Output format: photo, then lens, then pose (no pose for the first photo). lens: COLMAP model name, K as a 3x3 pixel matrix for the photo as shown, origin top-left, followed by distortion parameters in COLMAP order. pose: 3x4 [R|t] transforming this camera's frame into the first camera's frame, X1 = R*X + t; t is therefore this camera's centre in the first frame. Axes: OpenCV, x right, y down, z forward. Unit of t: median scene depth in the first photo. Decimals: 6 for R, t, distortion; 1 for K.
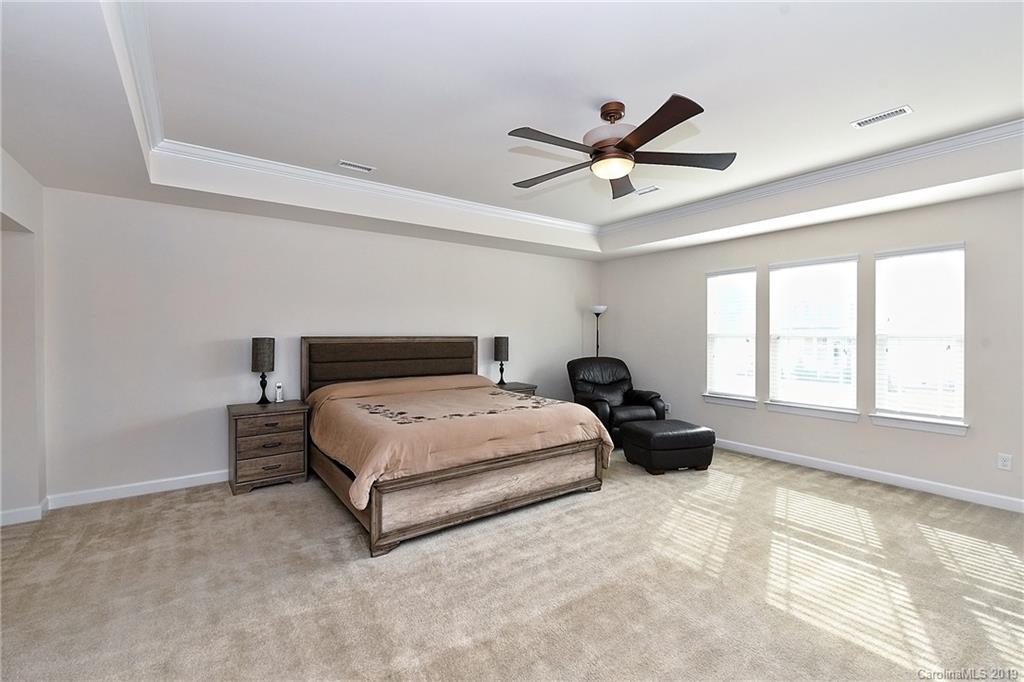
lens RADIAL K [[442.7, 0, 511.2], [0, 442.7, 339.9], [0, 0, 1]] dist [0.009613, -0.000406]
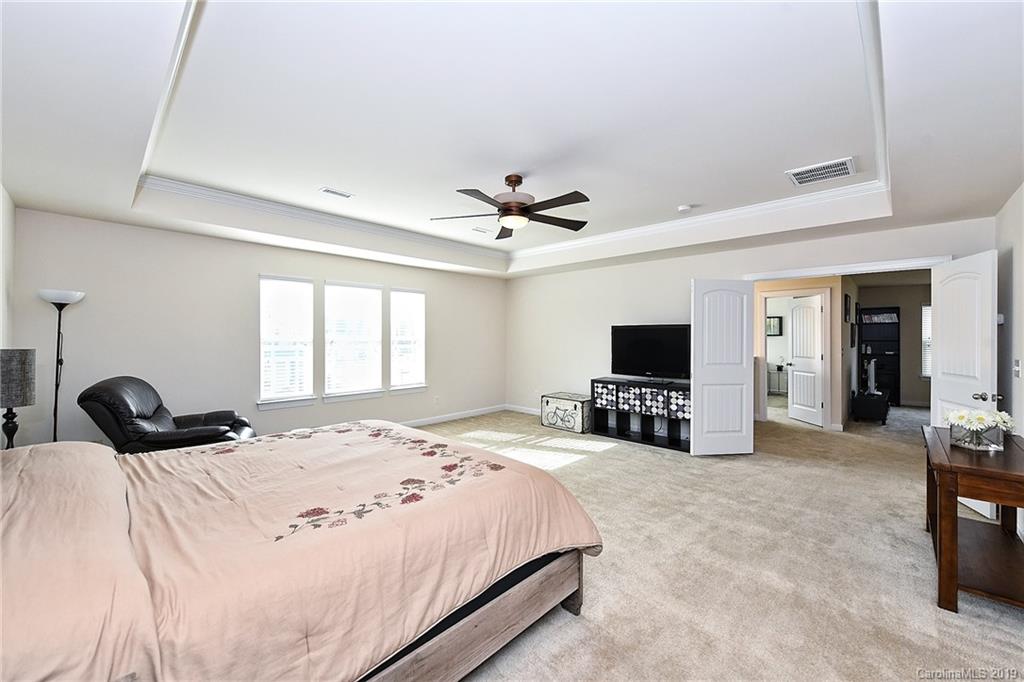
lens RADIAL K [[405.0, 0, 512.3], [0, 405.0, 339.3], [0, 0, 1]] dist [-0.007504, -0.000627]
pose [[-0.171421, 0.000867, 0.985197, -0.575168], [0.015805, 0.999873, 0.001870, -0.005168], [-0.985071, 0.015892, -0.171413, 0.702781]]
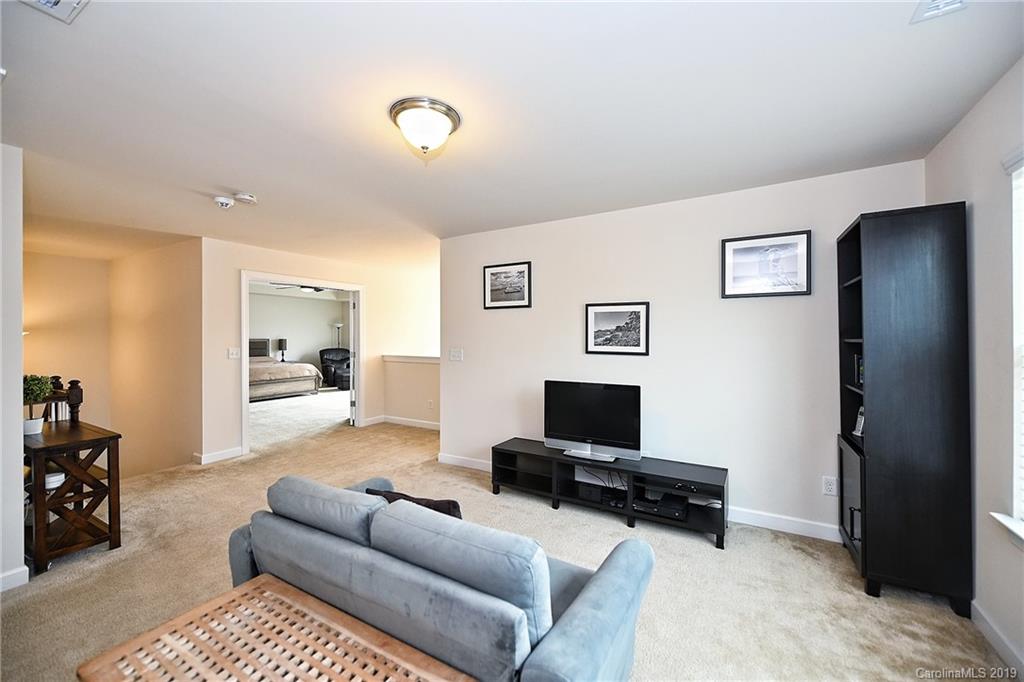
lens RADIAL K [[405.0, 0, 514.4], [0, 405.0, 335.2], [0, 0, 1]] dist [-0.007504, -0.000627]
pose [[0.912992, -0.005124, 0.407945, 0.207481], [0.012397, 0.999808, -0.015187, 0.017989], [-0.407789, 0.018923, 0.912880, -1.252545]]
